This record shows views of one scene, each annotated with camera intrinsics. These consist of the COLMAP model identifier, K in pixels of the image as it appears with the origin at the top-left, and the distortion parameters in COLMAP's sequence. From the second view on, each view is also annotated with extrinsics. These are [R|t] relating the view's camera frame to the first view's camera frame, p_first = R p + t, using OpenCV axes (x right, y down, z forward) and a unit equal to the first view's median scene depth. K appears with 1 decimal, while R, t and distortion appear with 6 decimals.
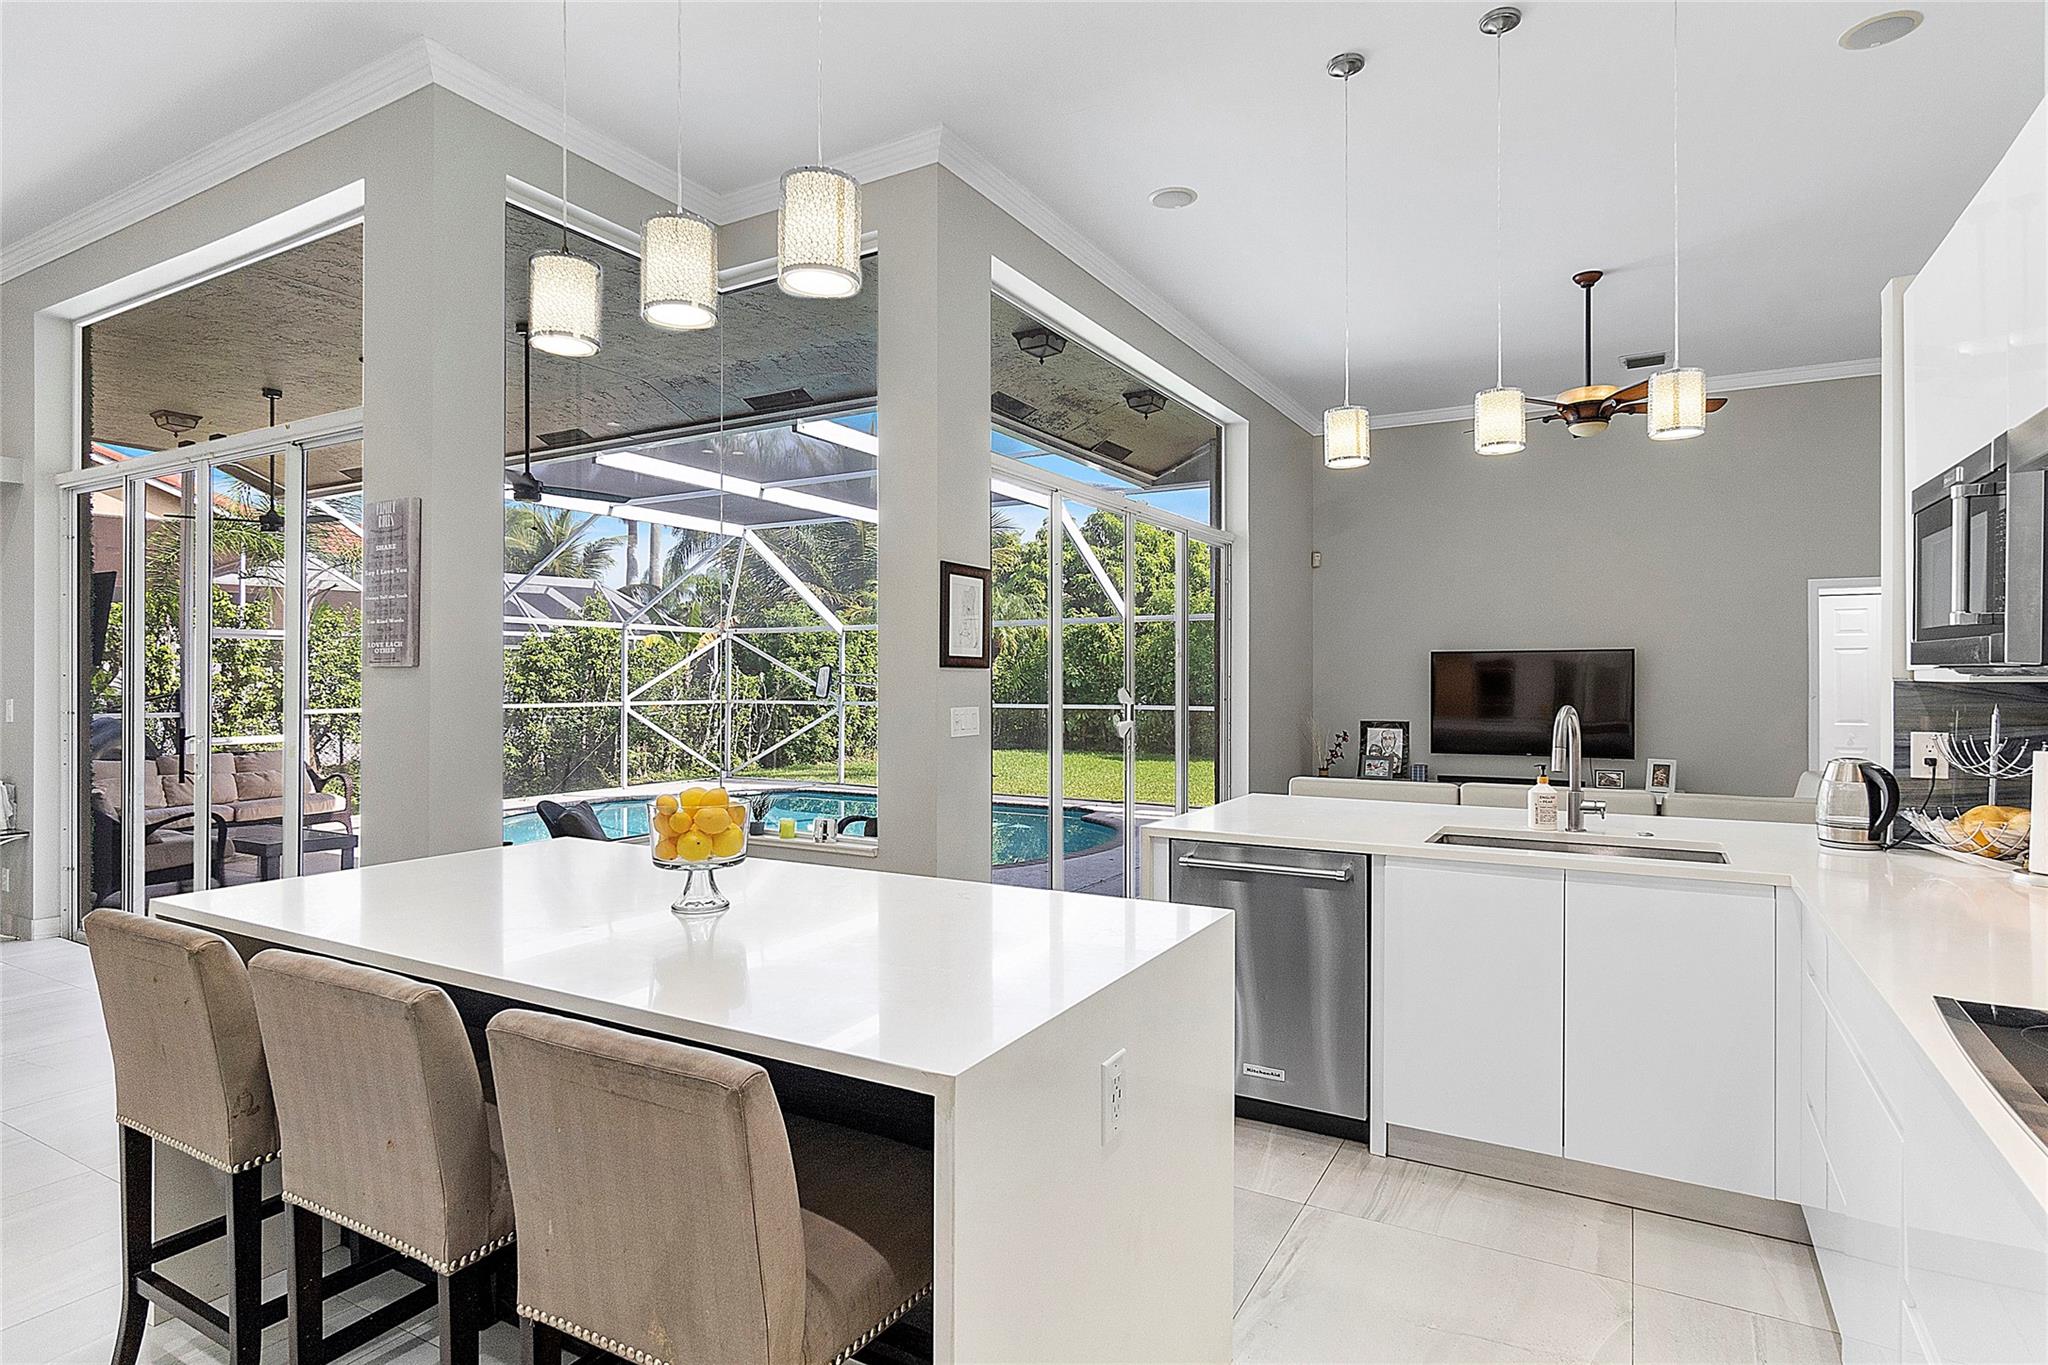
lens RADIAL K [[1087.1, 0, 1018.7], [0, 1087.1, 688.9], [0, 0, 1]] dist [-0.001000, -0.000244]
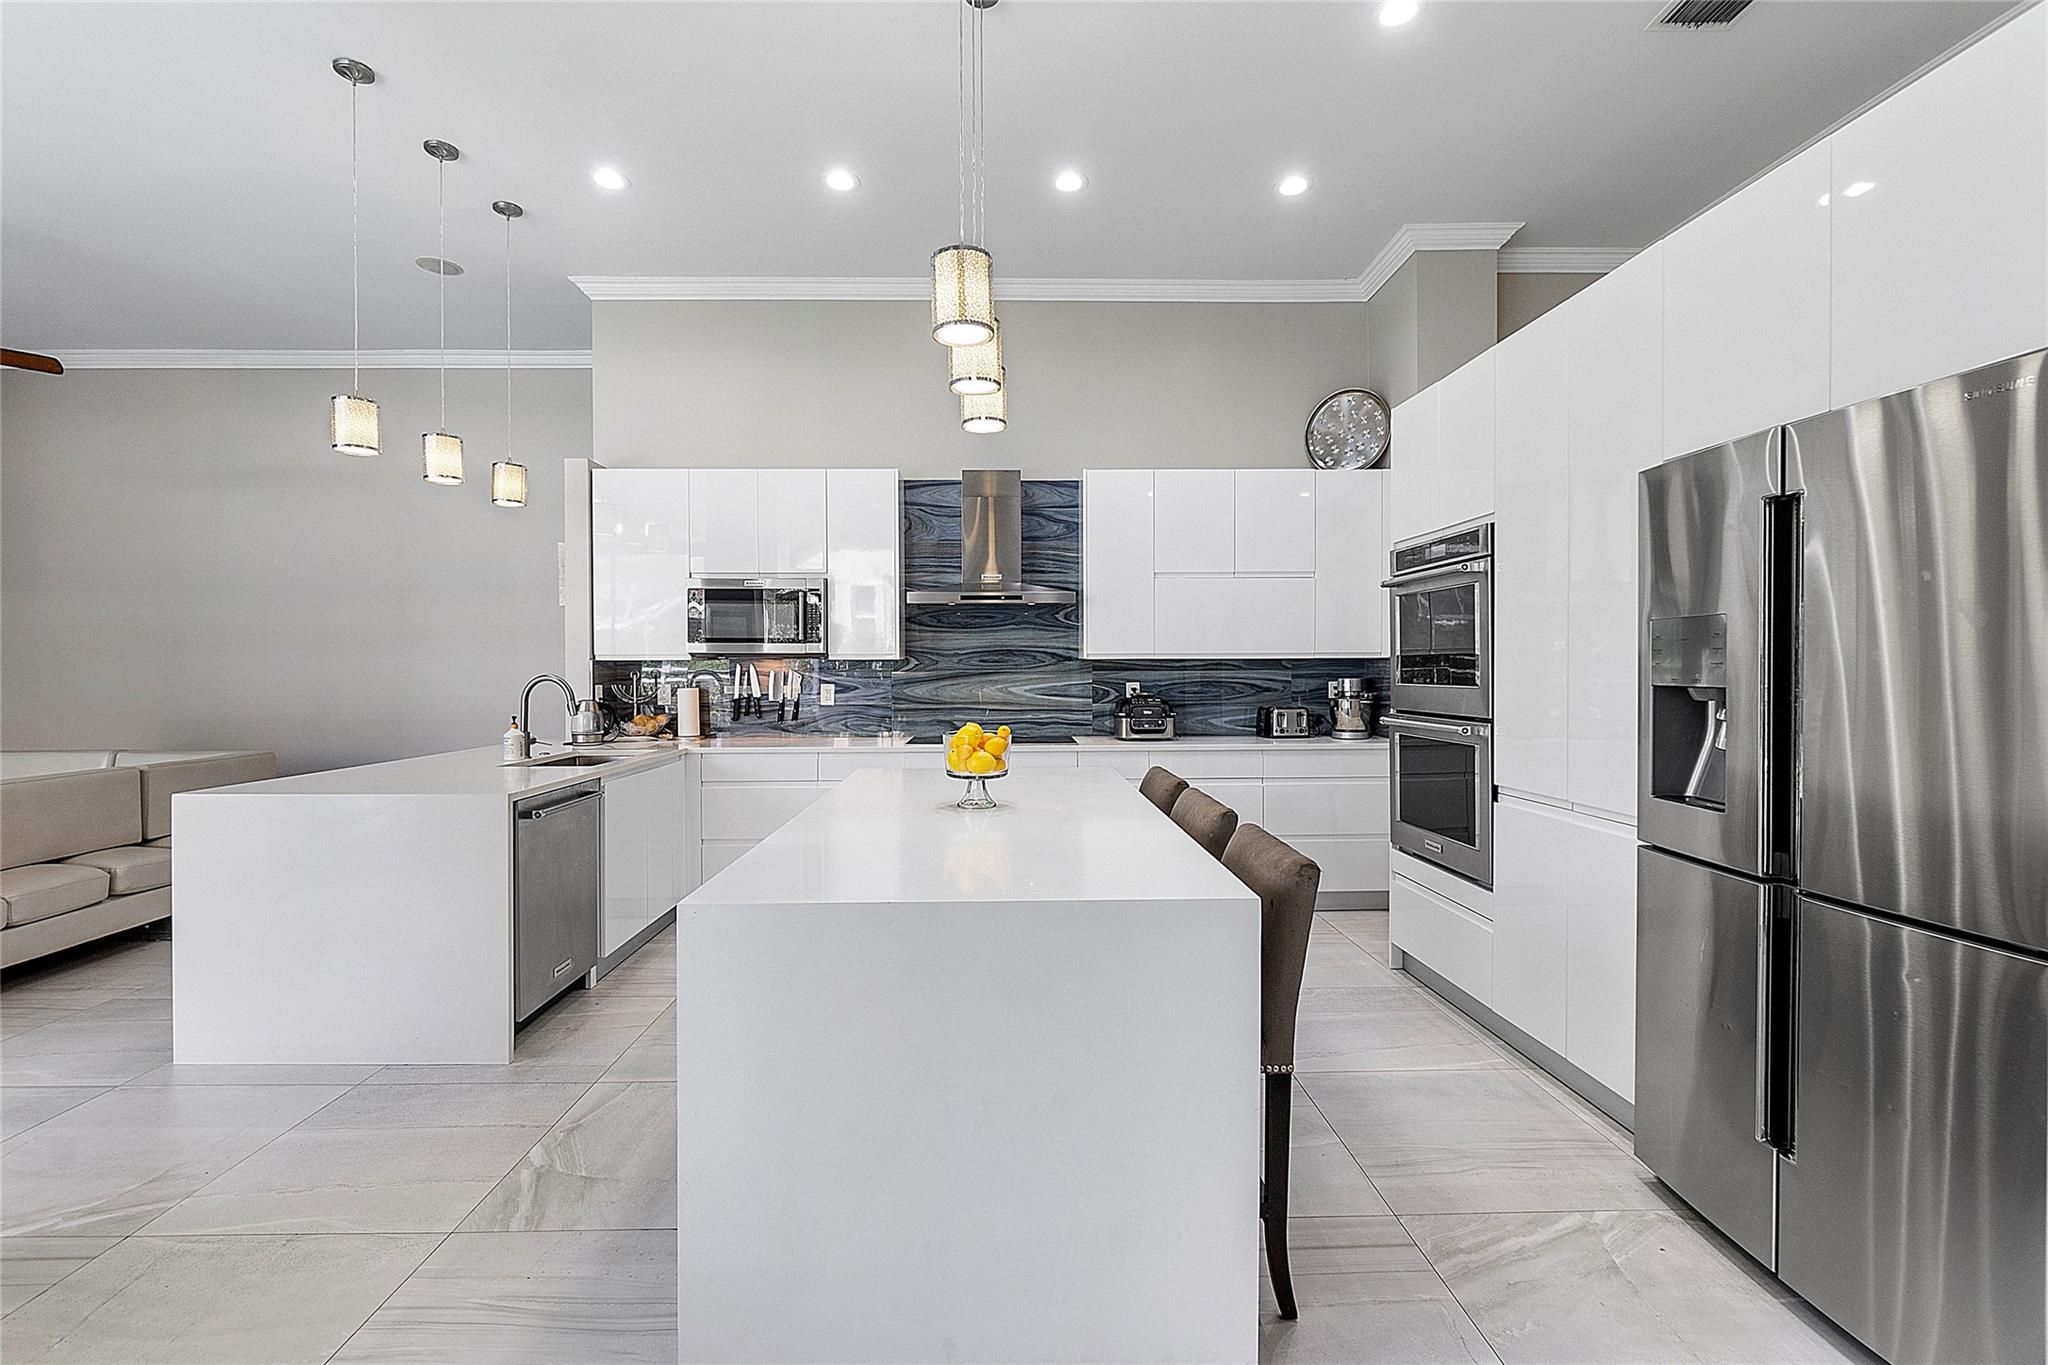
lens RADIAL K [[881.2, 0, 1015.6], [0, 881.2, 683.9], [0, 0, 1]] dist [-0.007301, 0.000767]
pose [[-0.526112, -0.017221, 0.850241, -0.334607], [0.010619, 0.999584, 0.026816, 0.000212], [-0.850349, 0.023137, -0.525710, 0.398192]]
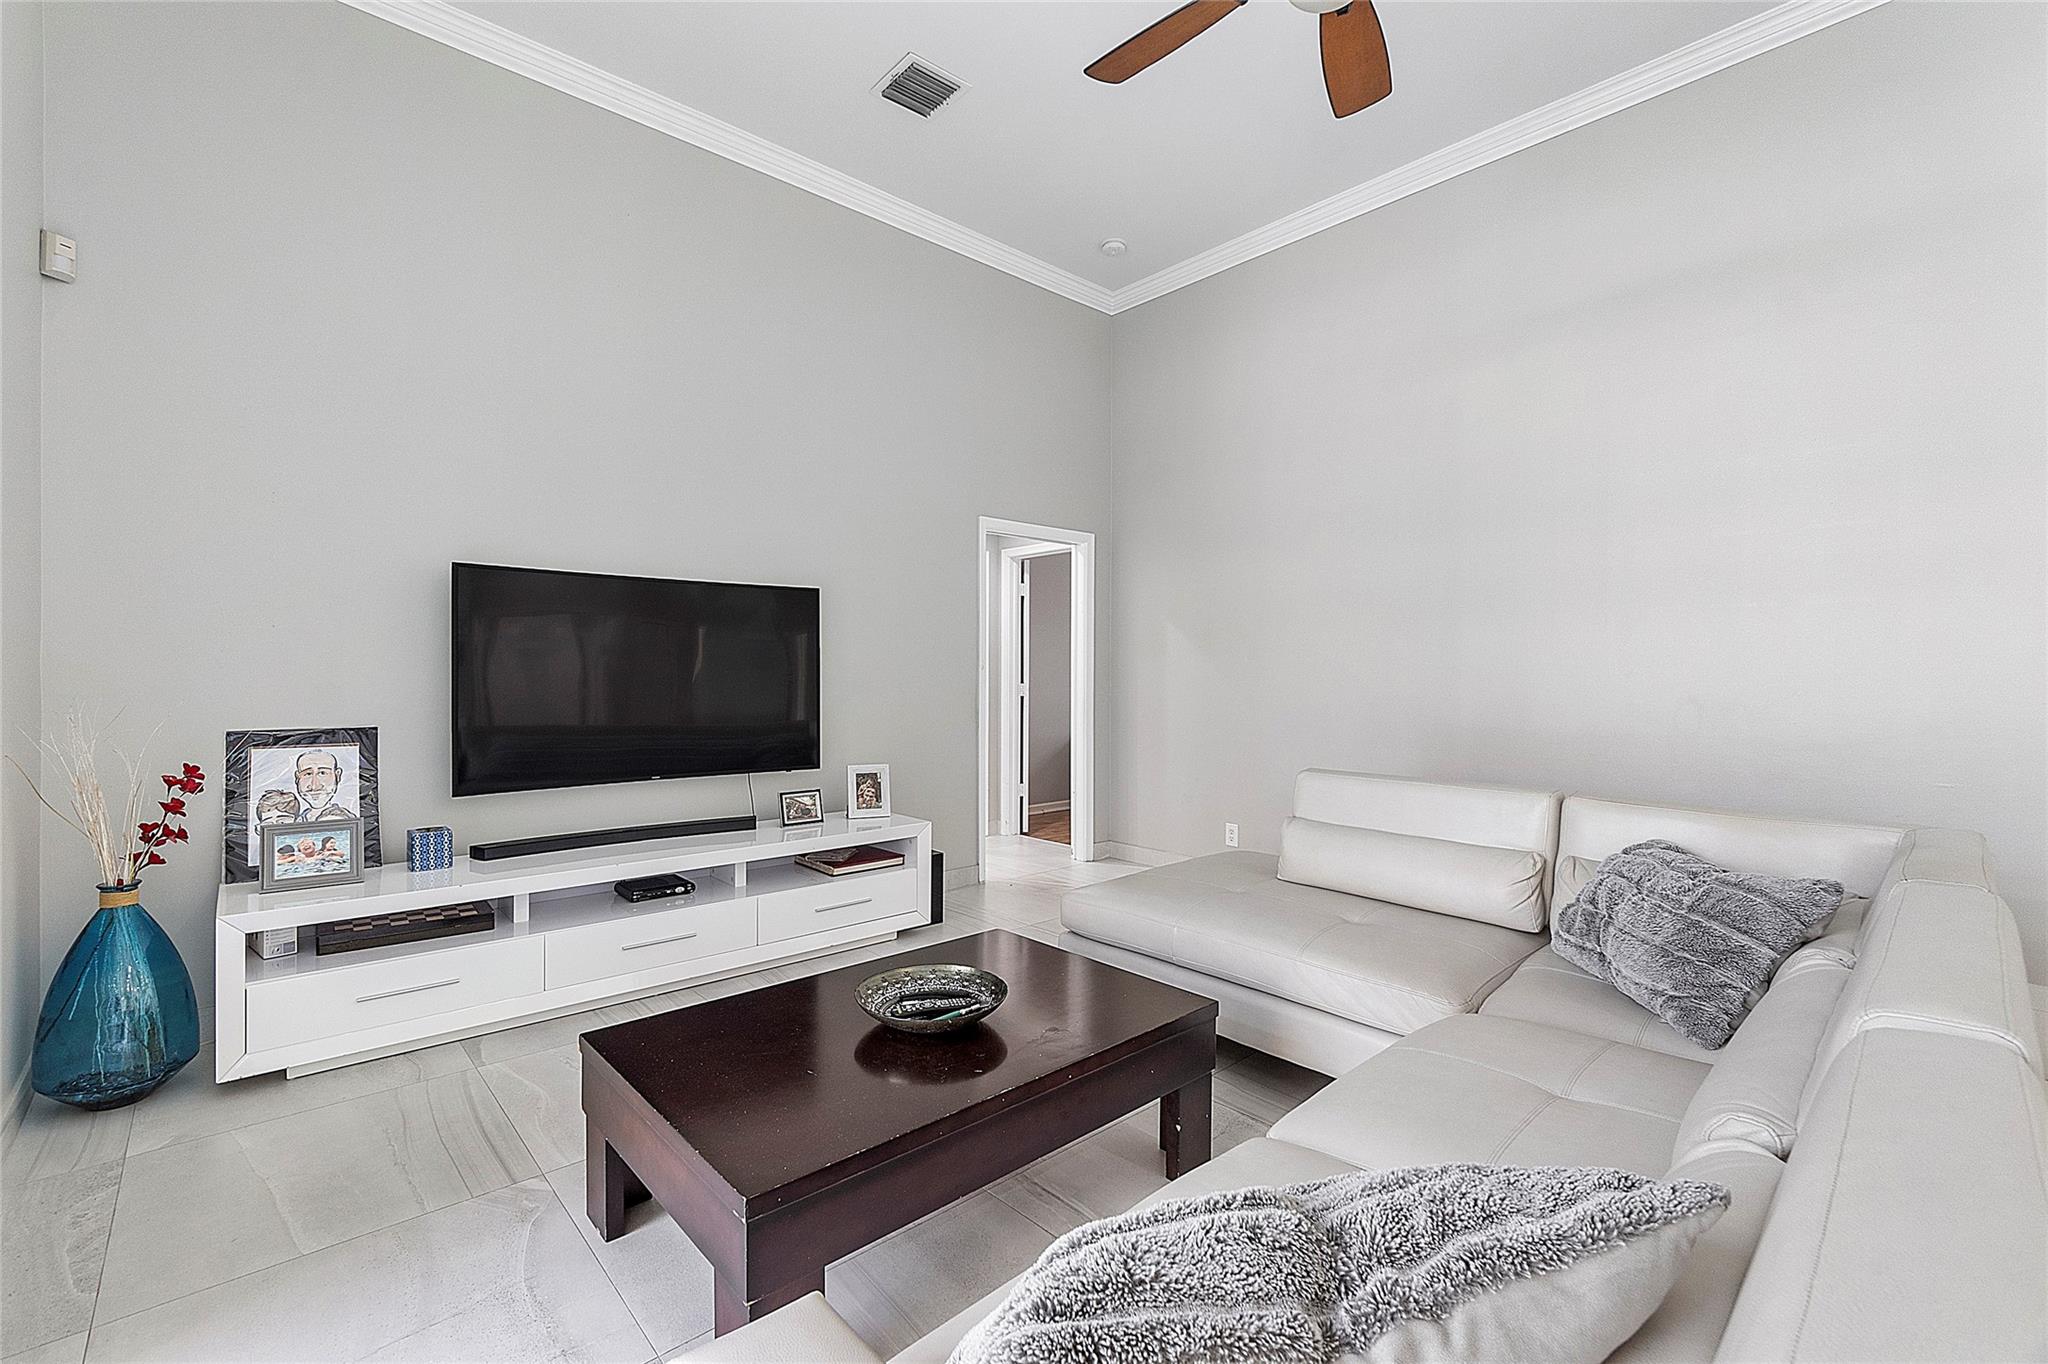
lens RADIAL K [[881.2, 0, 1003.3], [0, 881.2, 677.2], [0, 0, 1]] dist [-0.007301, 0.000767]
pose [[0.315803, -0.000281, 0.948825, 0.117927], [0.007653, 0.999968, -0.002251, 0.013925], [-0.948794, 0.007973, 0.315795, 0.676961]]
